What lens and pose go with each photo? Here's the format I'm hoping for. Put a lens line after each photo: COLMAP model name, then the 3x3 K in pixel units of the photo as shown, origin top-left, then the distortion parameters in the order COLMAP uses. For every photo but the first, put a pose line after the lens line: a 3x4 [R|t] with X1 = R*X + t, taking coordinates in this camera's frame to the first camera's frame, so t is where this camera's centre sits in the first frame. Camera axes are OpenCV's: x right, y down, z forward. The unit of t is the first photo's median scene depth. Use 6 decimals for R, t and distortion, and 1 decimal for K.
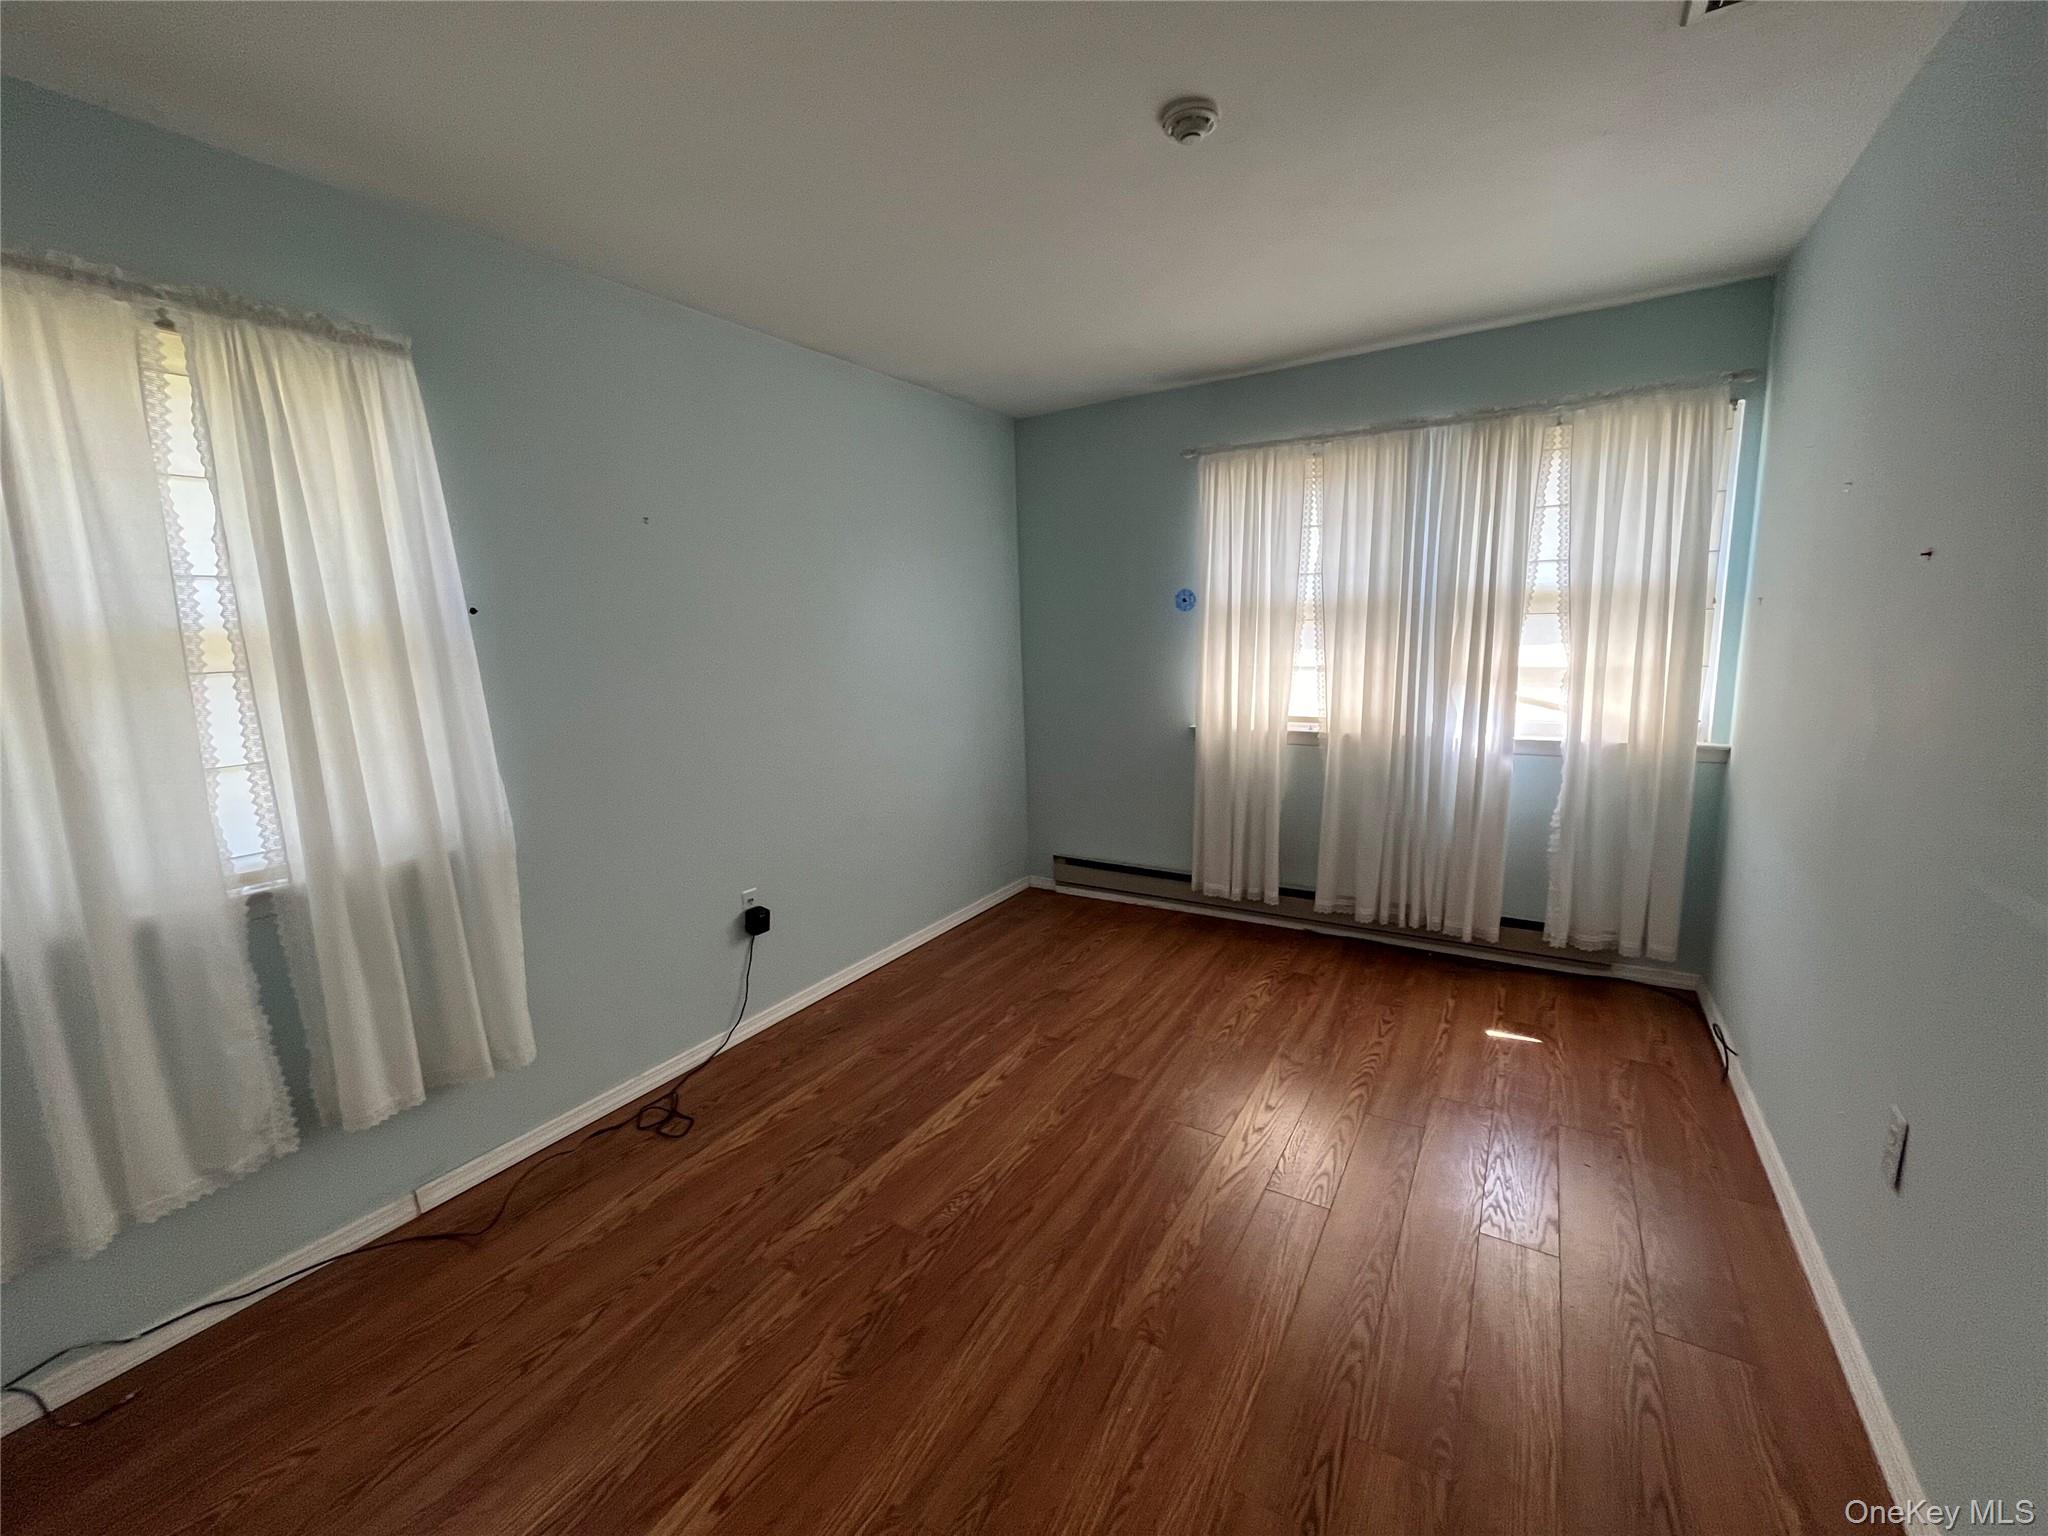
lens RADIAL K [[827.8, 0, 1022.7], [0, 827.8, 764.9], [0, 0, 1]] dist [-0.003209, -0.000035]
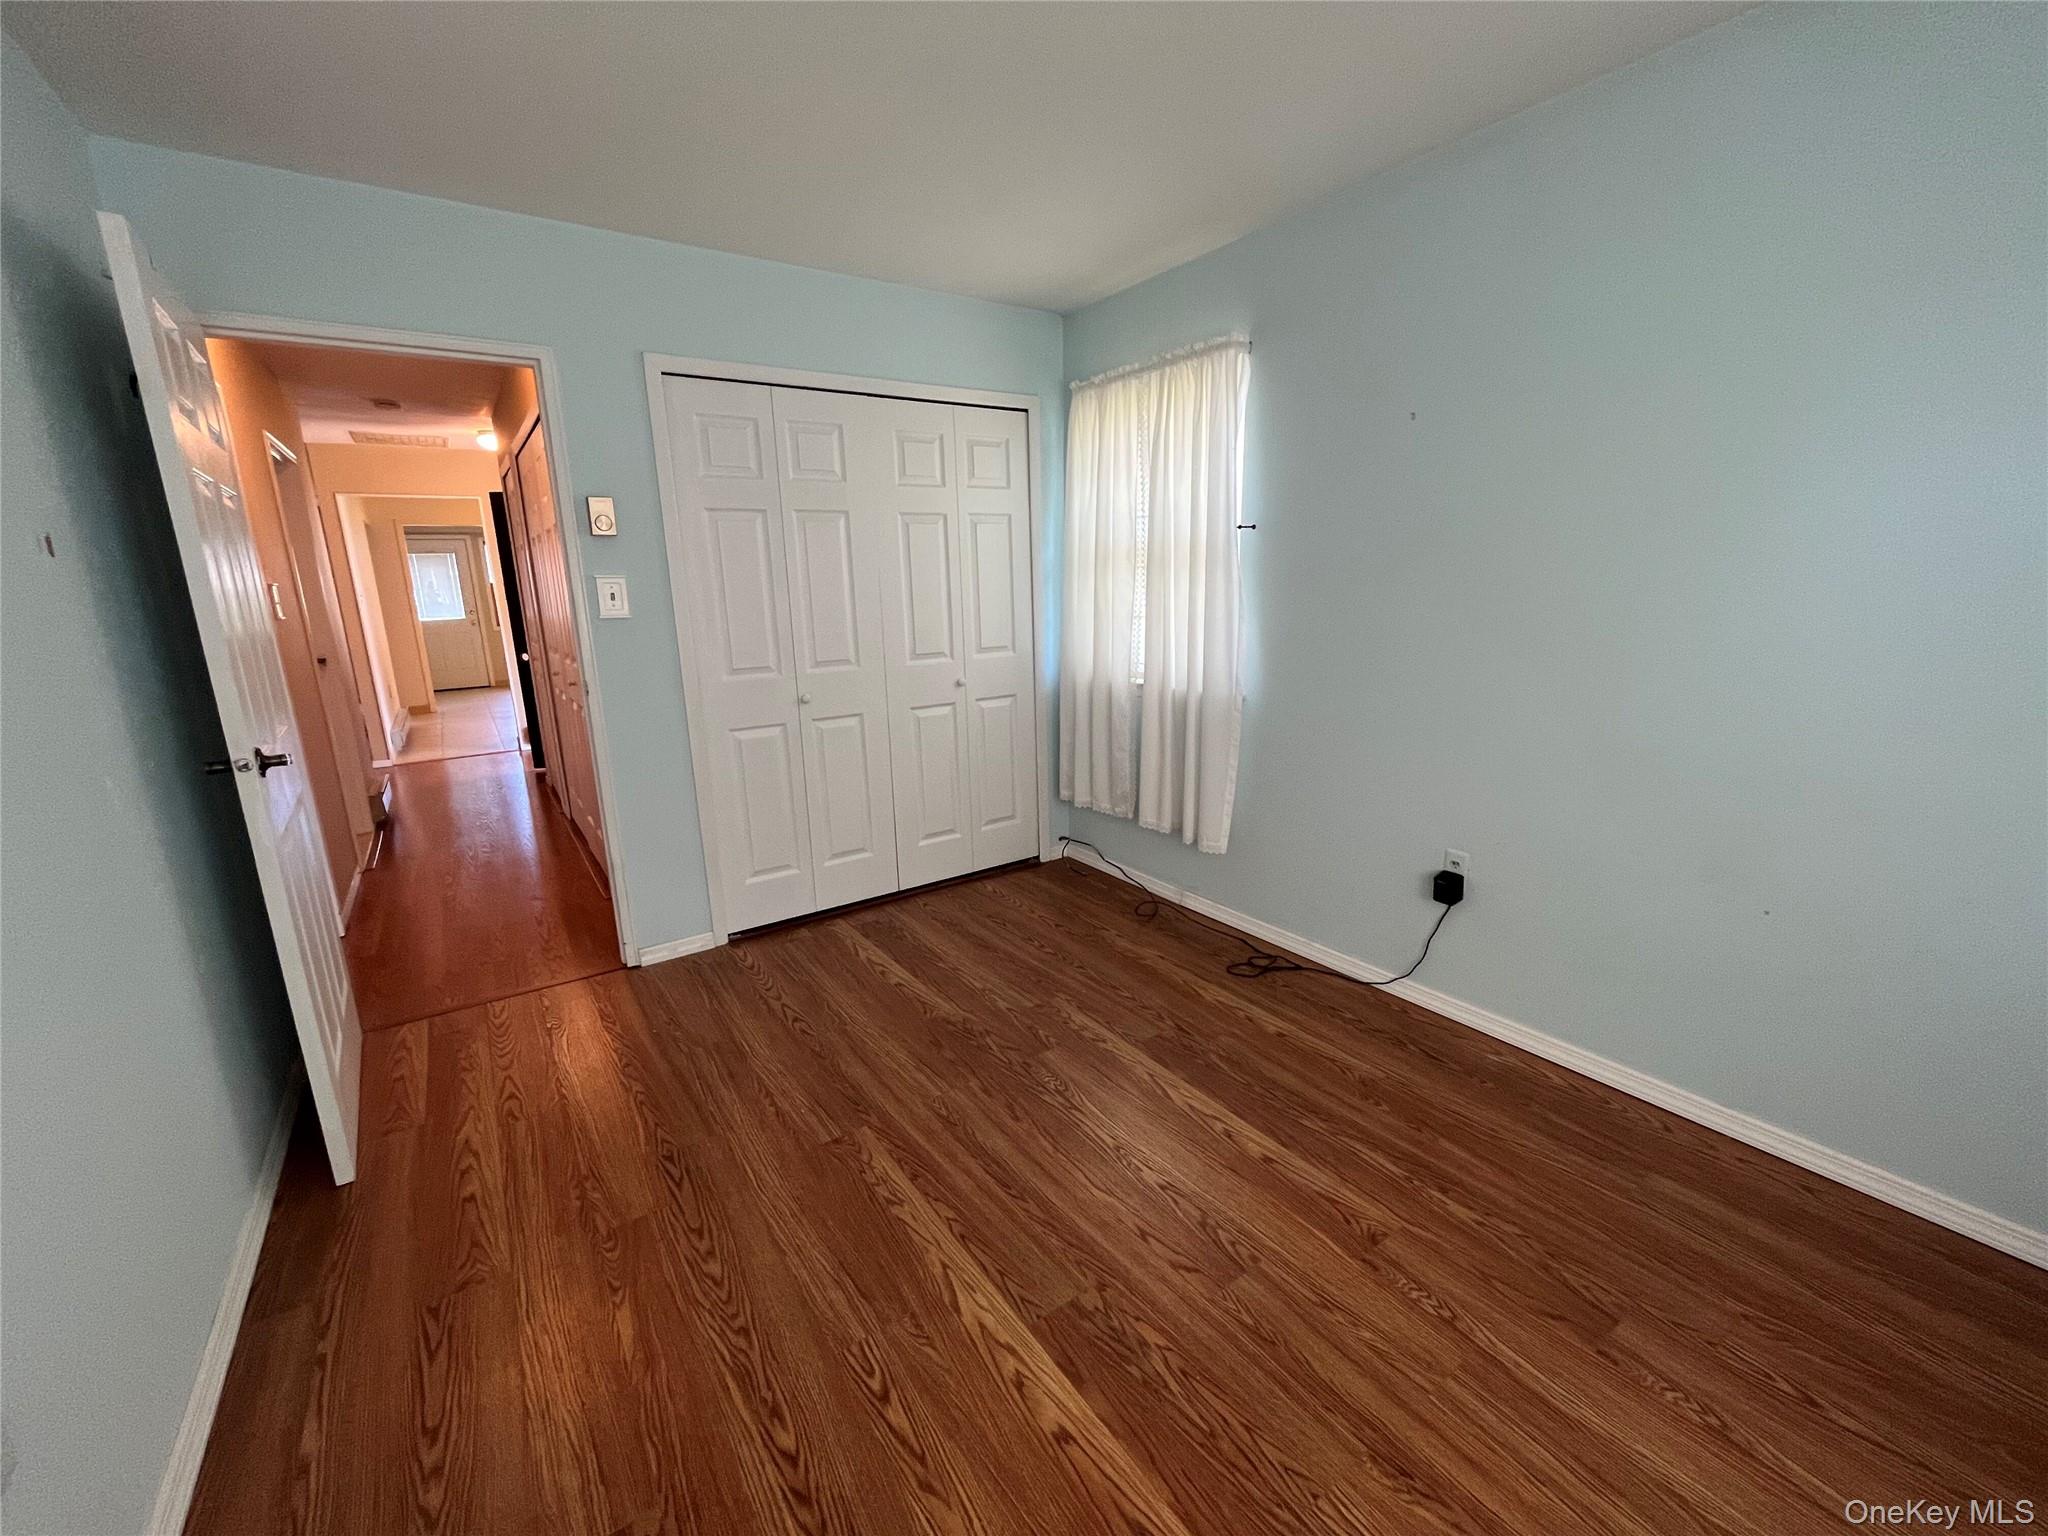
lens RADIAL K [[827.8, 0, 1022.7], [0, 827.8, 764.9], [0, 0, 1]] dist [-0.003209, -0.000035]
pose [[-0.401415, 0.246901, -0.881990, 0.790885], [-0.108960, 0.943268, 0.313645, -0.204240], [0.909392, 0.222004, -0.351739, 1.239529]]
